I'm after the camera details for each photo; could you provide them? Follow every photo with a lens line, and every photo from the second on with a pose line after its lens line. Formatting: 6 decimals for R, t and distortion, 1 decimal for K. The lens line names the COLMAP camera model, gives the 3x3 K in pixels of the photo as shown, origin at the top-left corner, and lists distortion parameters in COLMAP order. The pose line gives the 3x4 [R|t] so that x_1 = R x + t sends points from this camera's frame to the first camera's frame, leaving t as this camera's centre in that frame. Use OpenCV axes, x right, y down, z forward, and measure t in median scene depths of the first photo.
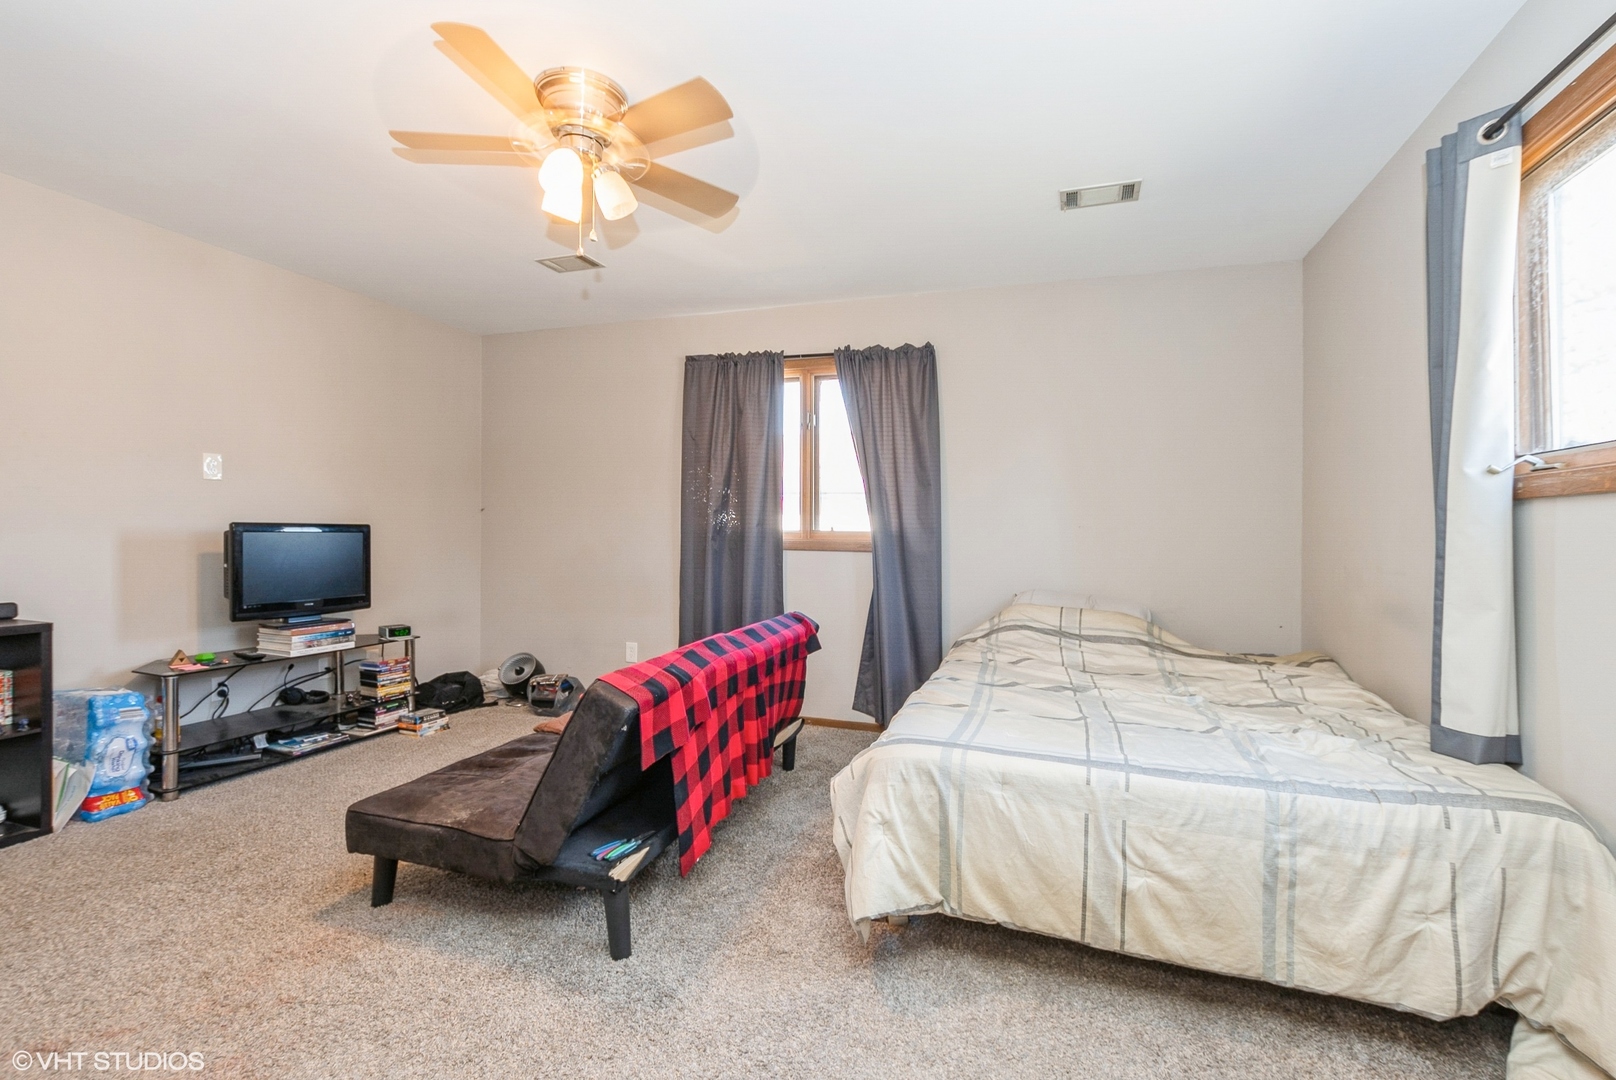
lens RADIAL K [[728.3, 0, 815.6], [0, 728.3, 545.7], [0, 0, 1]] dist [-0.004700, -0.000108]
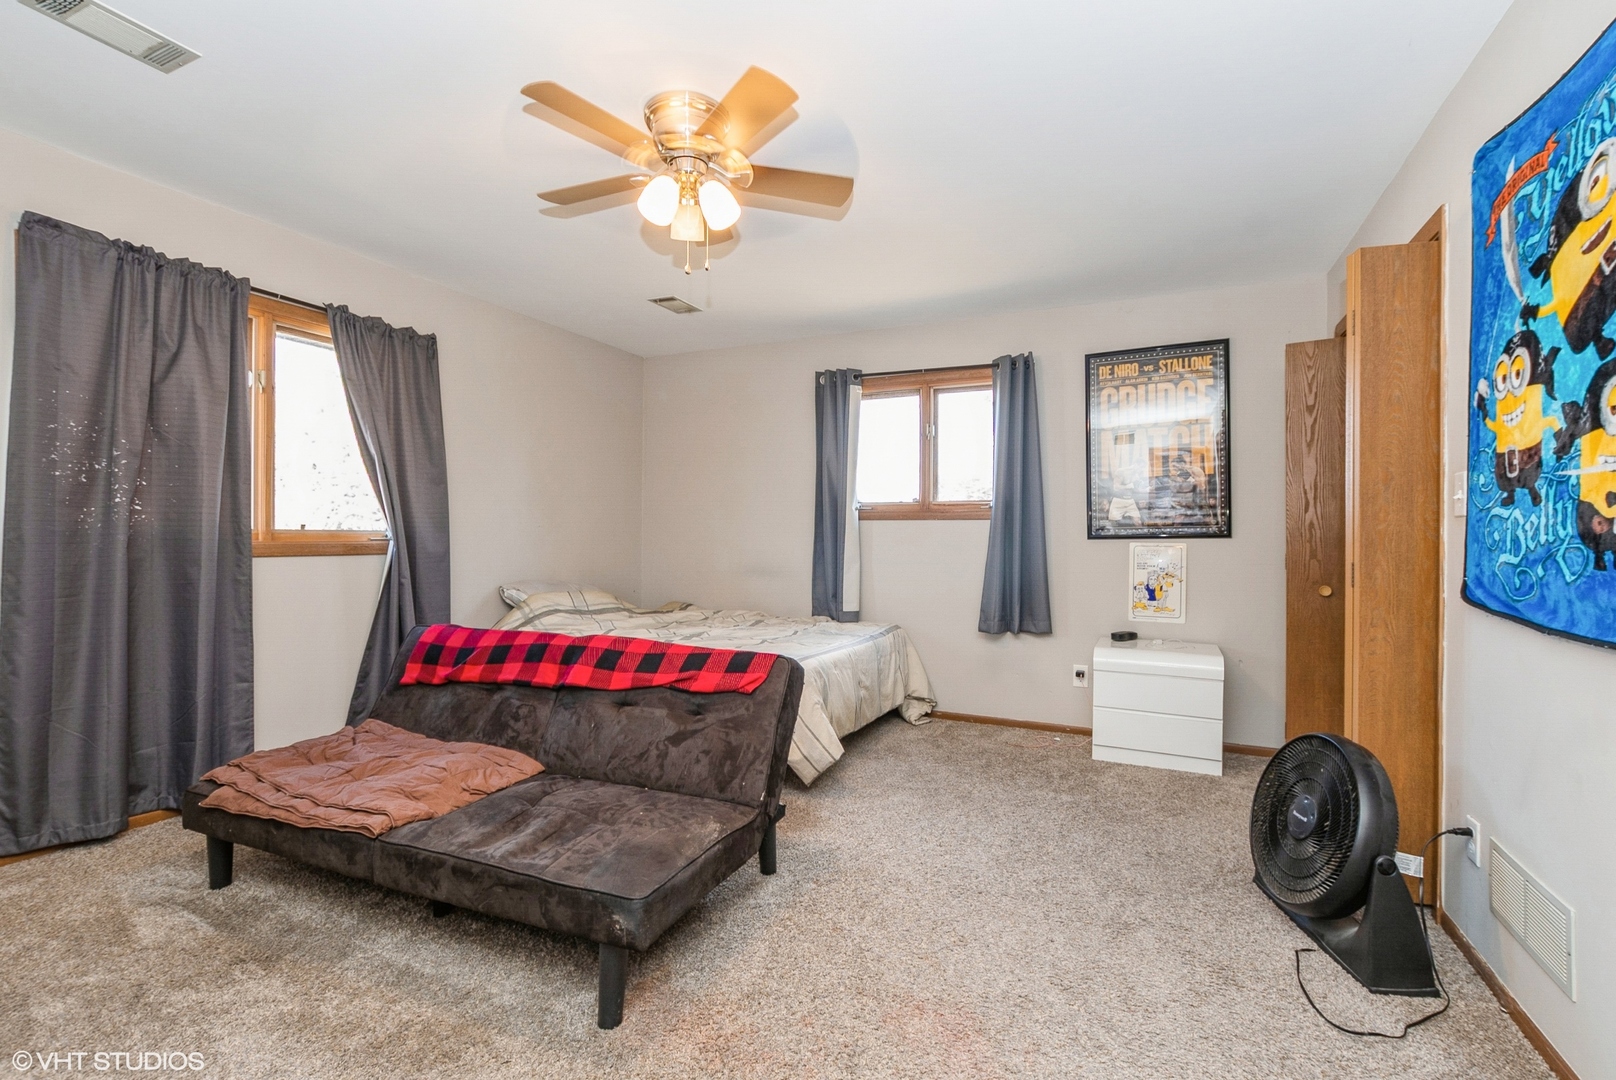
lens RADIAL K [[728.3, 0, 815.6], [0, 728.3, 545.7], [0, 0, 1]] dist [-0.004700, -0.000108]
pose [[0.102096, -0.024046, 0.994484, -0.749400], [0.017738, 0.999593, 0.022348, -0.011875], [-0.994616, 0.015358, 0.102481, 0.399404]]
